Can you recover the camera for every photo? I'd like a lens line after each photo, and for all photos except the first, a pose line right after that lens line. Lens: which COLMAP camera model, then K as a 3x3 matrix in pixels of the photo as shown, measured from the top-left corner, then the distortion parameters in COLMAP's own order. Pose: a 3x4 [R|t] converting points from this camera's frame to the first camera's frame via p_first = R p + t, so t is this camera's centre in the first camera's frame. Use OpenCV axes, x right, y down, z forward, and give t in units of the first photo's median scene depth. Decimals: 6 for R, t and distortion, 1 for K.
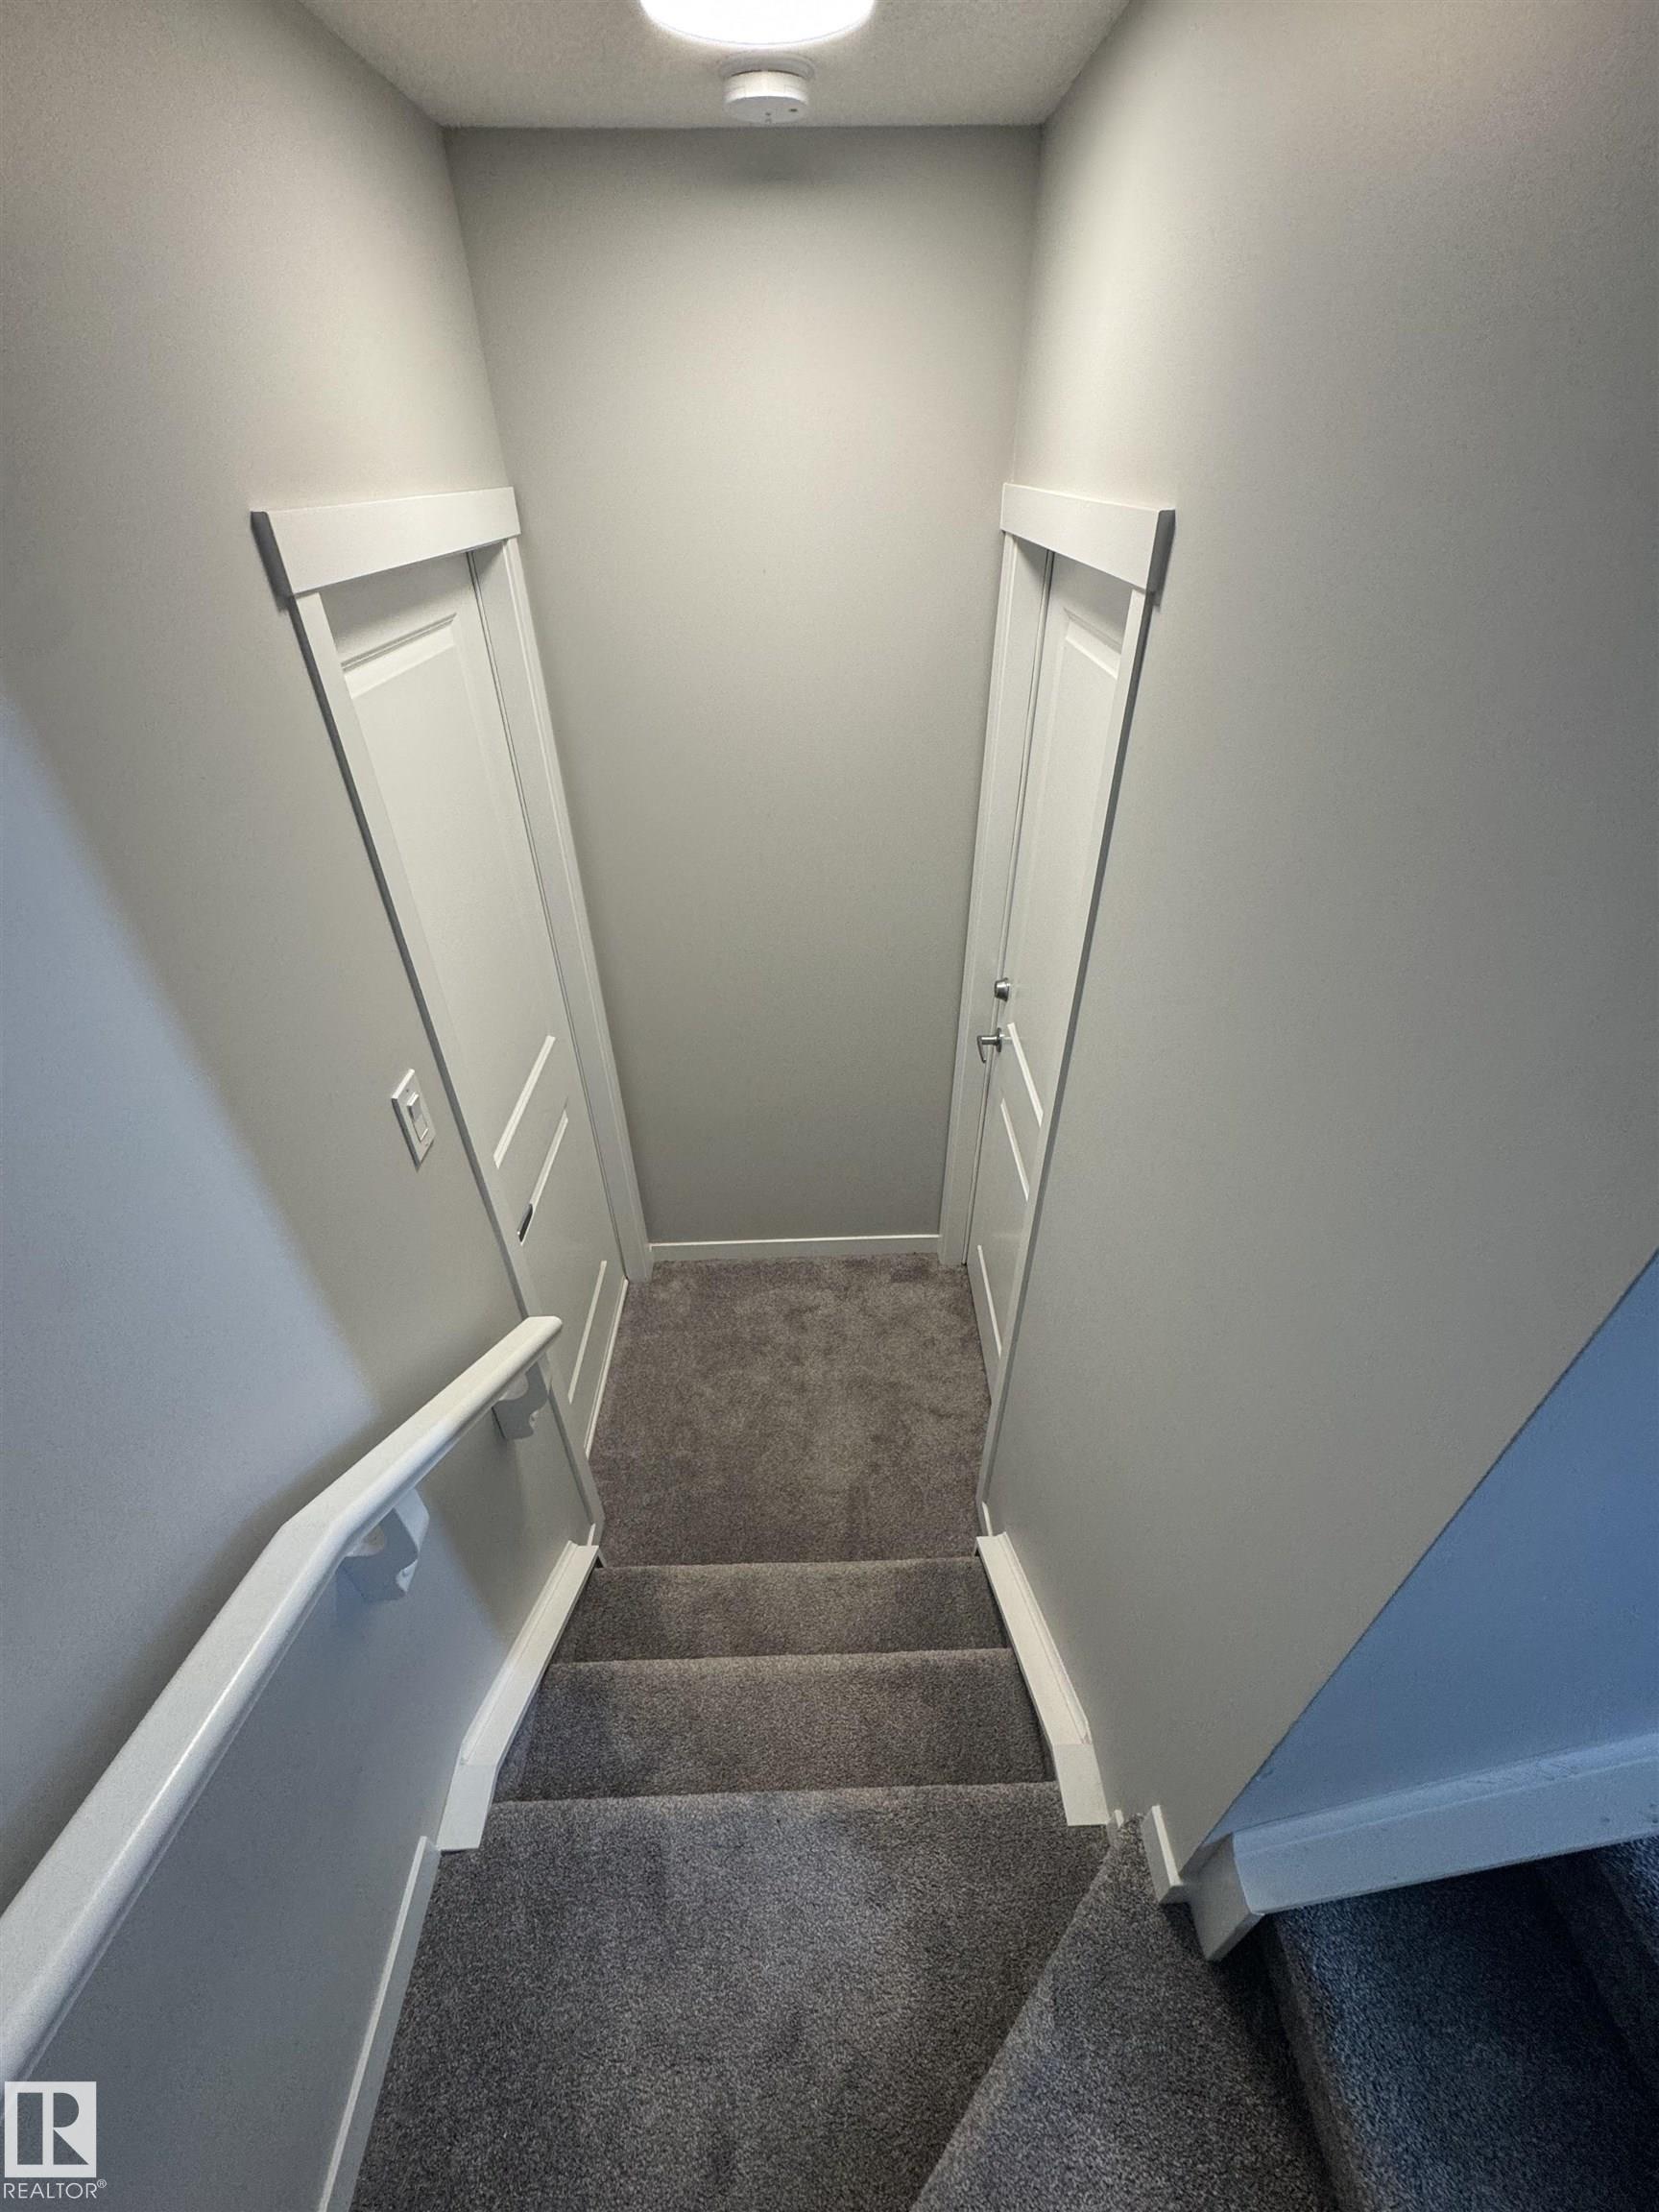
lens RADIAL K [[882.9, 0, 832.8], [0, 882.9, 1104.5], [0, 0, 1]] dist [-0.004730, 0.001344]
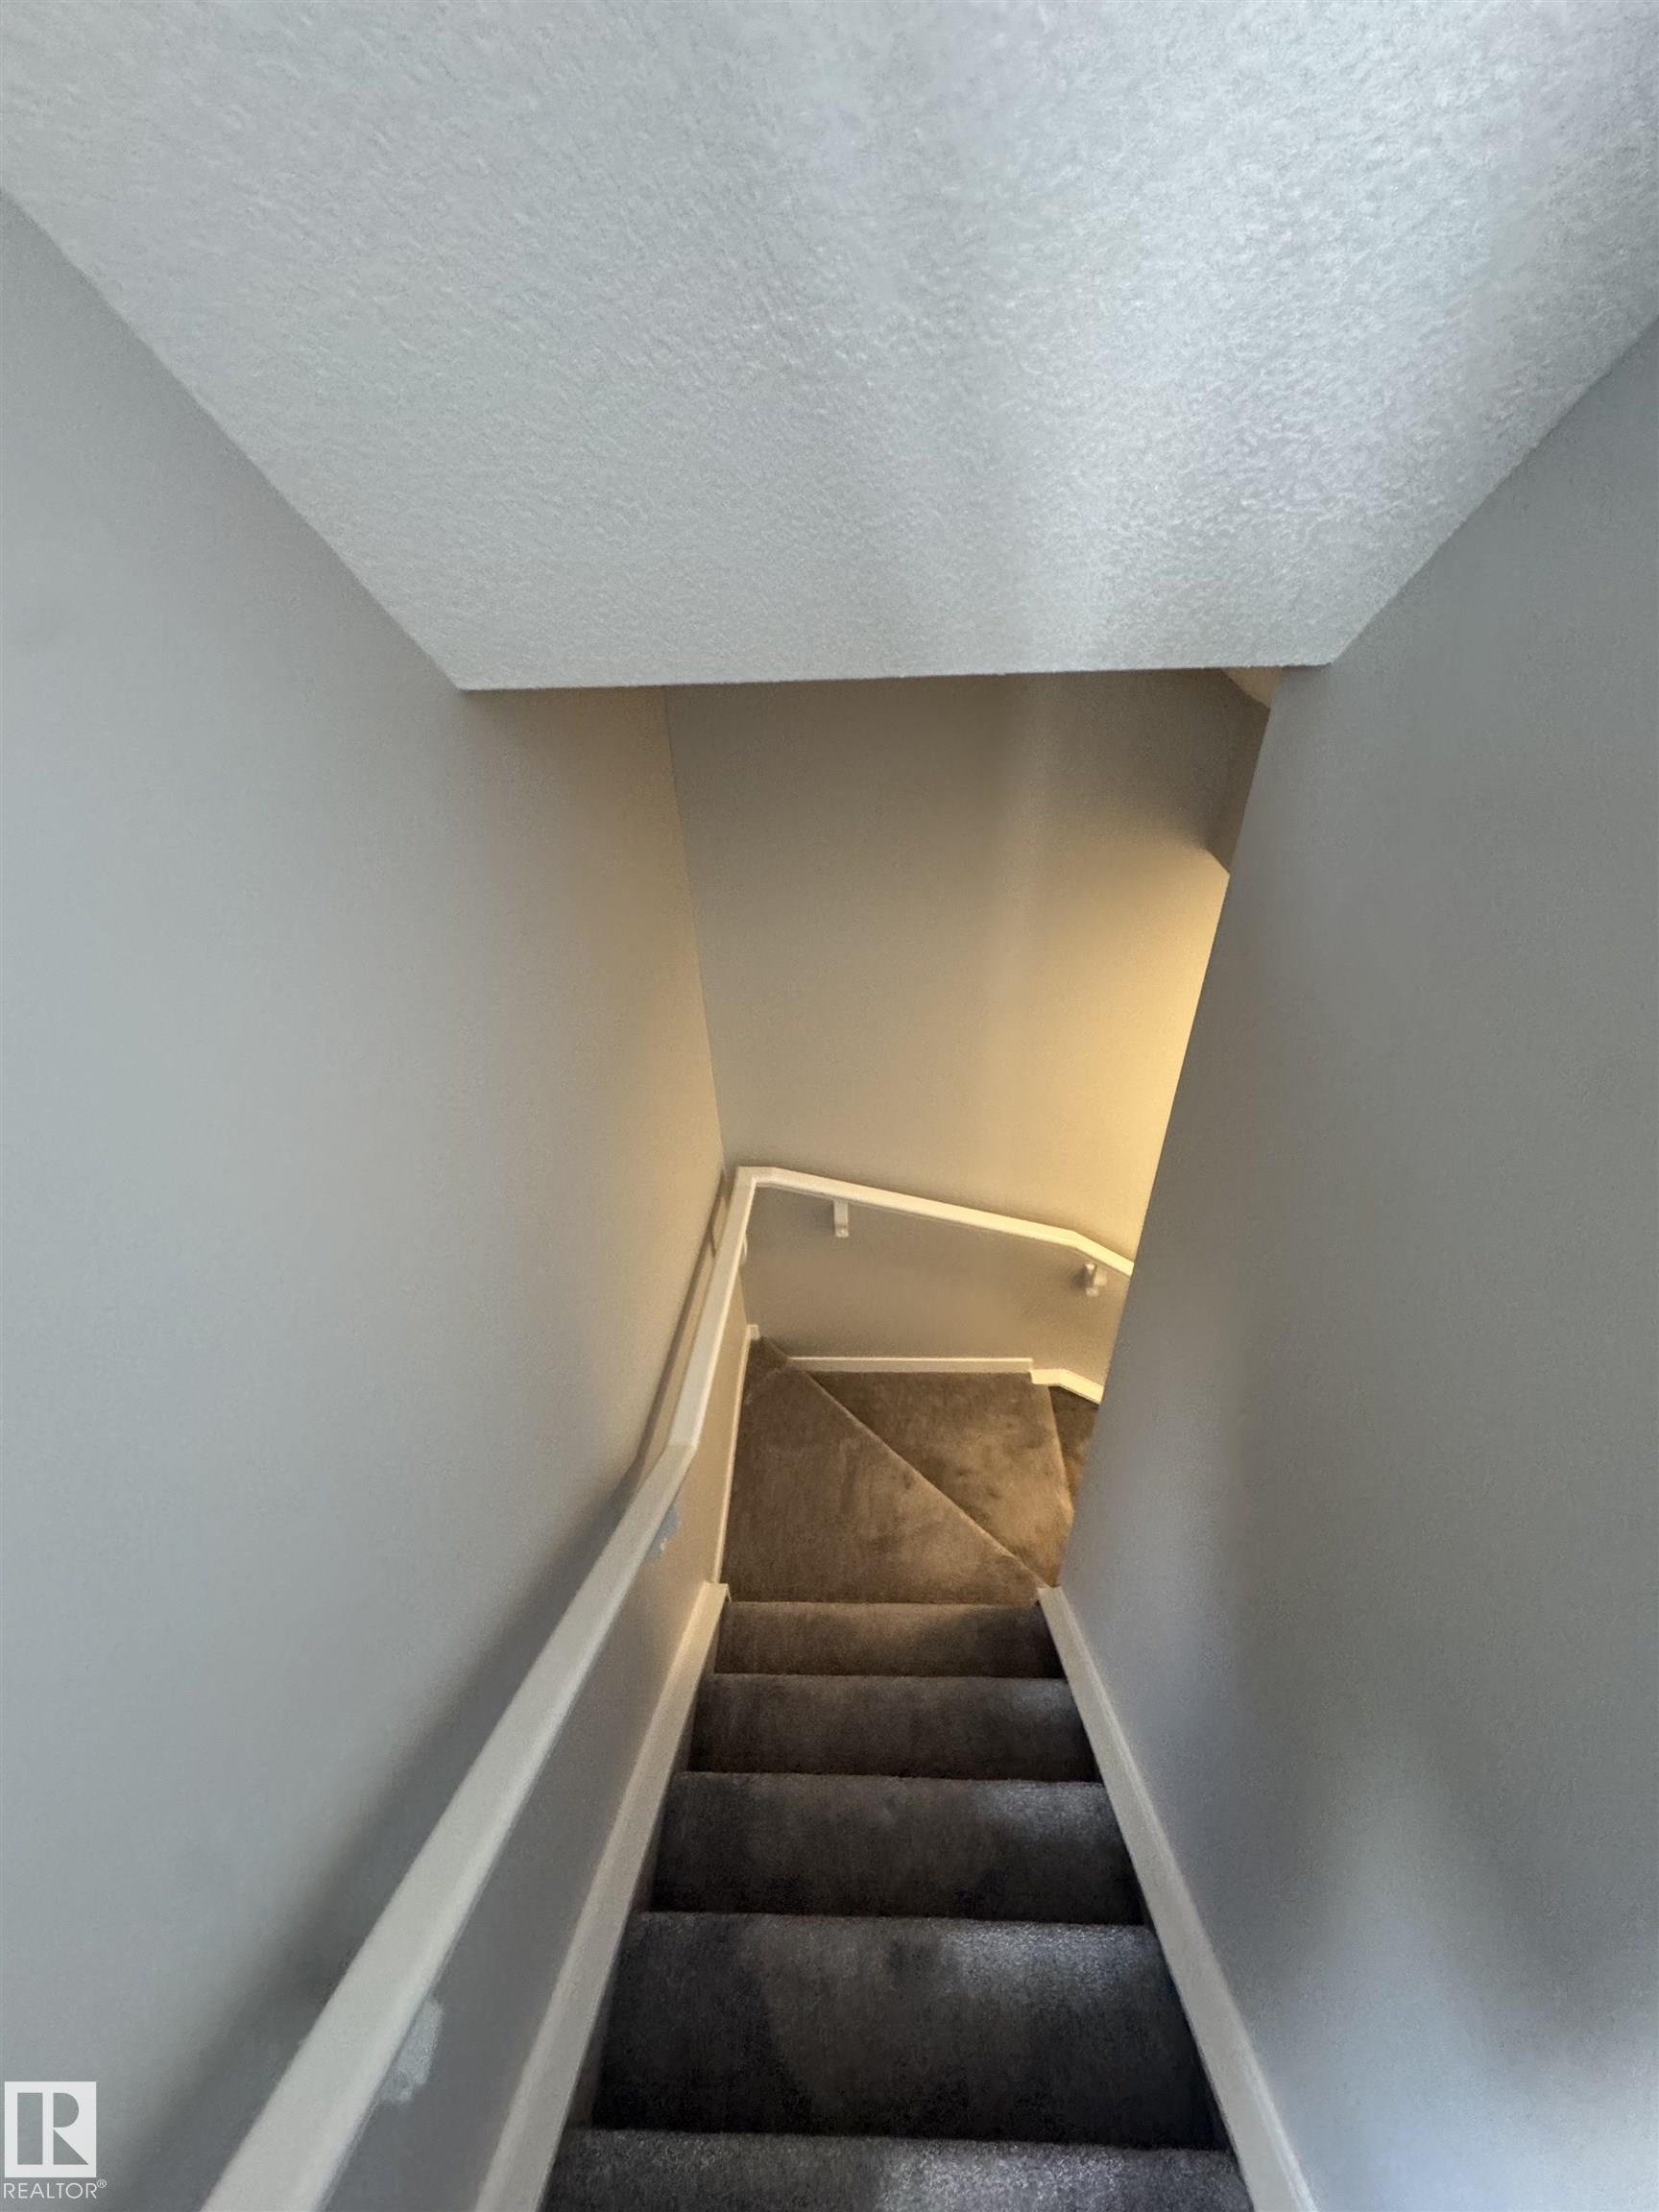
lens RADIAL K [[882.9, 0, 833.2], [0, 882.9, 1105.2], [0, 0, 1]] dist [-0.004730, 0.001344]
pose [[-0.046792, 0.608763, -0.791971, 1.300791], [-0.571035, 0.634215, 0.521239, -0.763648], [0.819591, 0.476633, 0.317949, -0.768737]]
